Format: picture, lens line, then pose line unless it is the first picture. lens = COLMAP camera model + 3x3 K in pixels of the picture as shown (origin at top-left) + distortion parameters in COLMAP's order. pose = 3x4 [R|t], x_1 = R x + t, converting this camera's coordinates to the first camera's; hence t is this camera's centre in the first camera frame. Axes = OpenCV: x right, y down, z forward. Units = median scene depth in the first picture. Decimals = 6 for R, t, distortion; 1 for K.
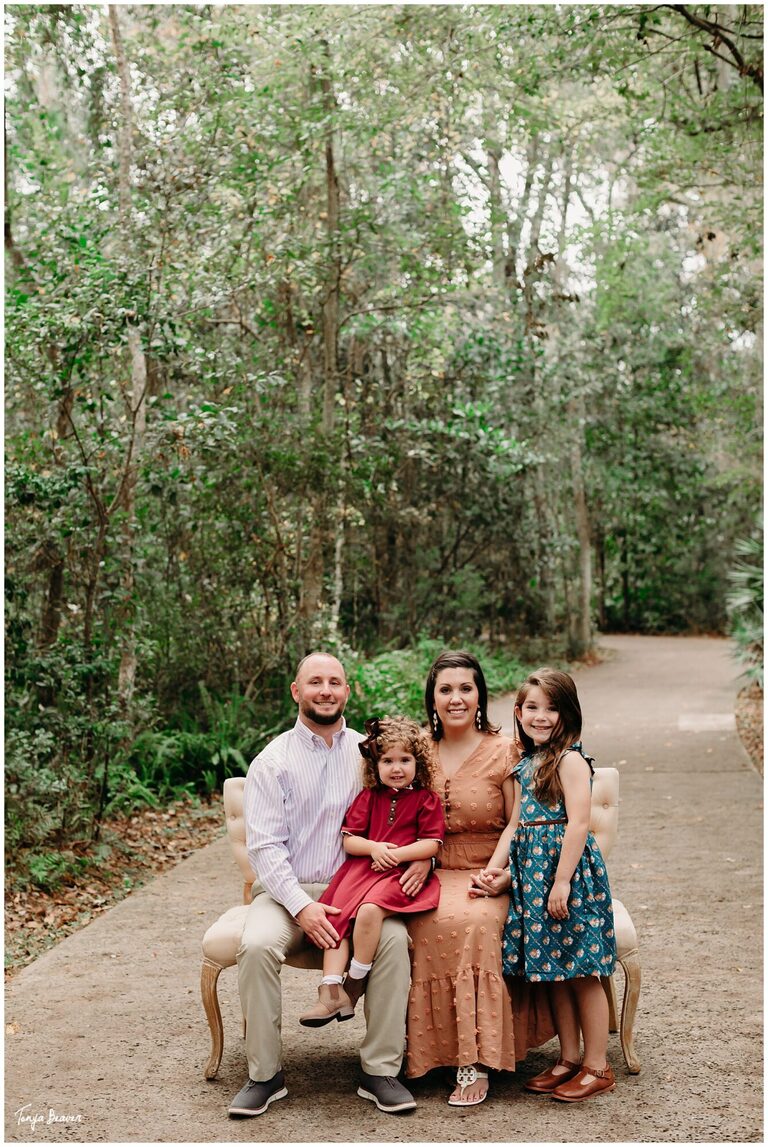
lens RADIAL K [[1631.0, 0, 387.2], [0, 1631.0, 574.8], [0, 0, 1]] dist [-0.163213, 0.269741]
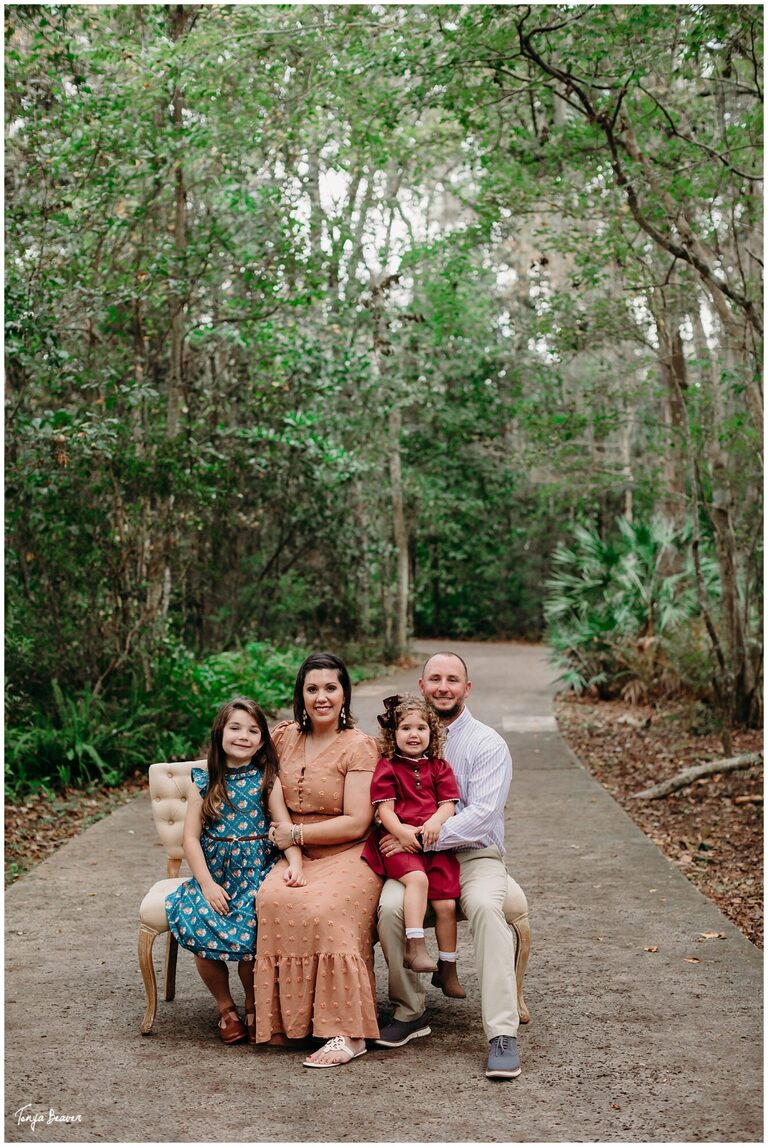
lens RADIAL K [[1631.0, 0, 387.2], [0, 1631.0, 574.8], [0, 0, 1]] dist [-0.163213, 0.269741]
pose [[0.992405, 0.015769, 0.122002, -0.023100], [-0.015486, 0.999875, -0.003267, -0.000474], [-0.122038, 0.001353, 0.992524, -0.032770]]
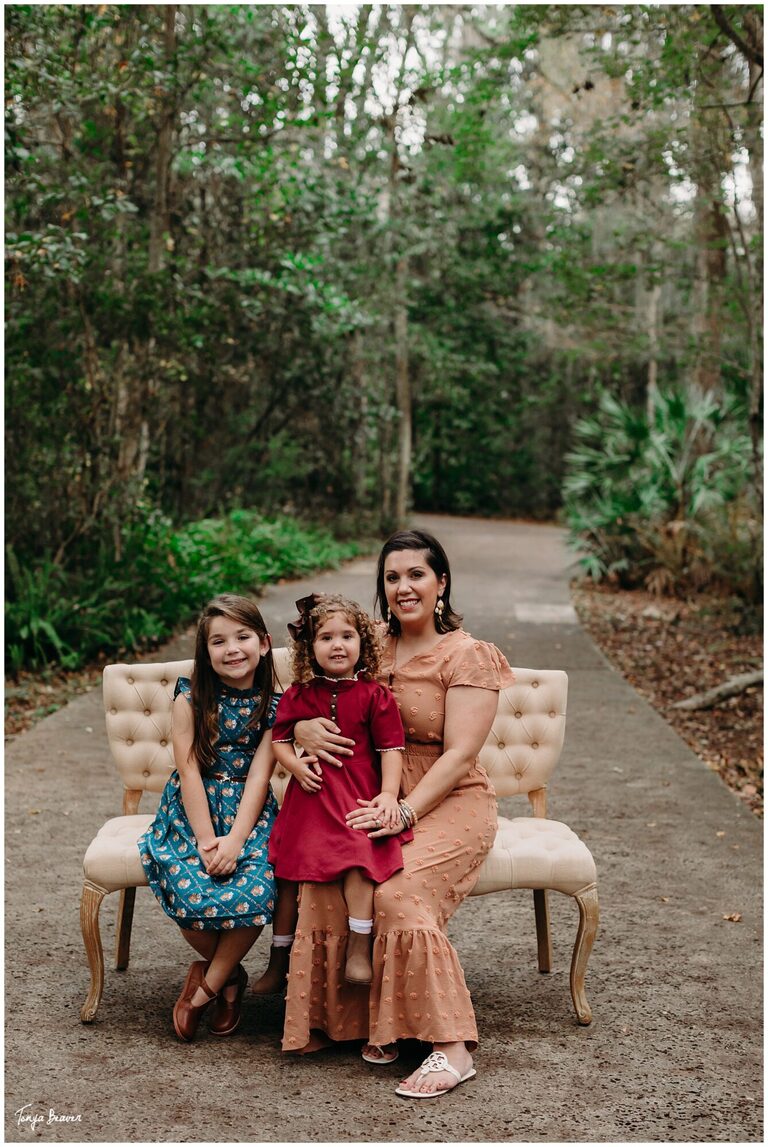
lens RADIAL K [[1720.8, 0, 385.2], [0, 1720.8, 585.3], [0, 0, 1]] dist [-0.151508, 0.183021]
pose [[0.990688, 0.044051, 0.128829, -0.021774], [-0.054490, 0.995412, 0.078656, 0.002031], [-0.124773, -0.084944, 0.988543, 0.032903]]
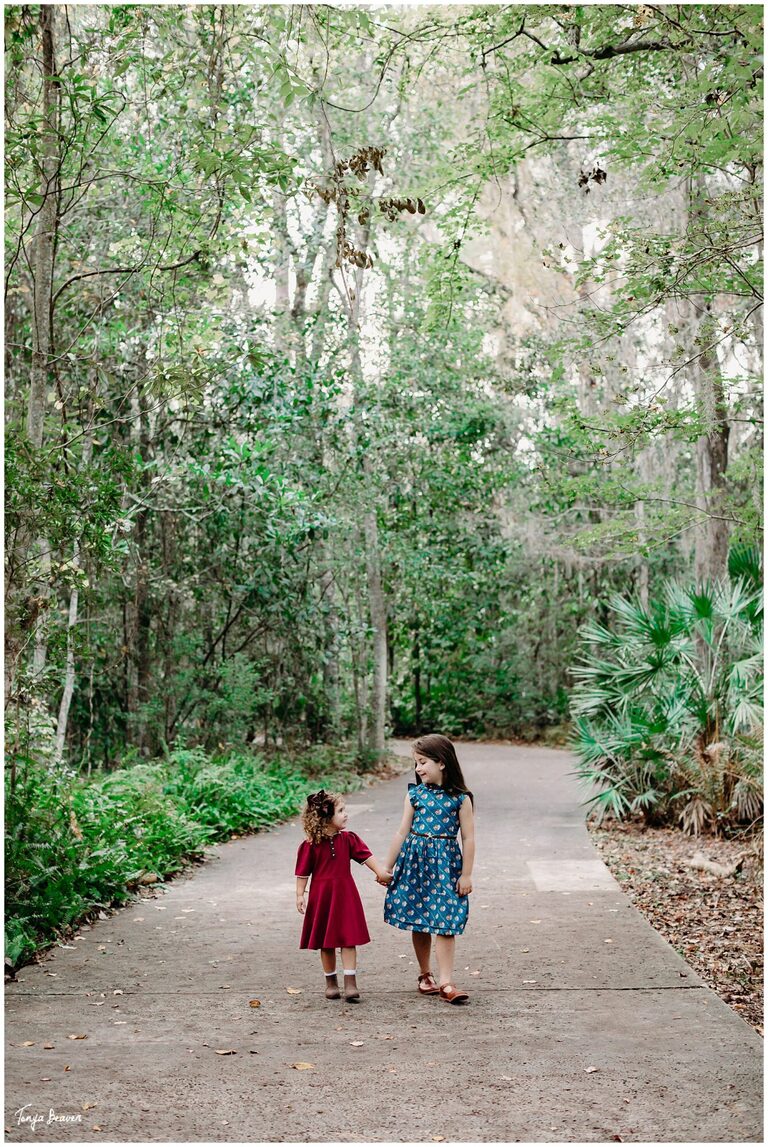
lens RADIAL K [[1631.0, 0, 387.2], [0, 1631.0, 574.8], [0, 0, 1]] dist [-0.163213, 0.269741]
pose [[0.990403, 0.023053, 0.136273, 0.017431], [-0.014812, 0.998017, -0.061180, 0.004402], [-0.137413, 0.058574, 0.988780, 0.292777]]
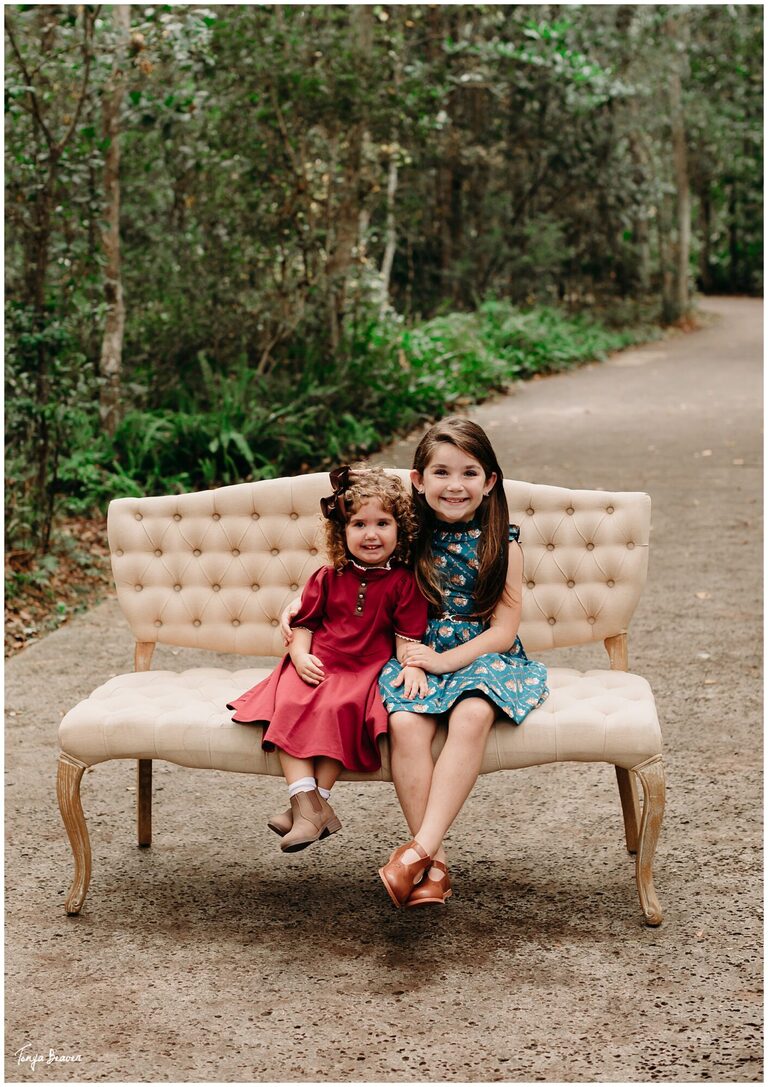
lens RADIAL K [[1794.1, 0, 379.4], [0, 1794.1, 465.6], [0, 0, 1]] dist [-0.153297, 0.179506]
pose [[0.998598, 0.010107, -0.051954, 0.018974], [-0.003131, 0.991161, 0.132631, 0.000971], [0.052836, -0.132282, 0.989803, 0.063974]]
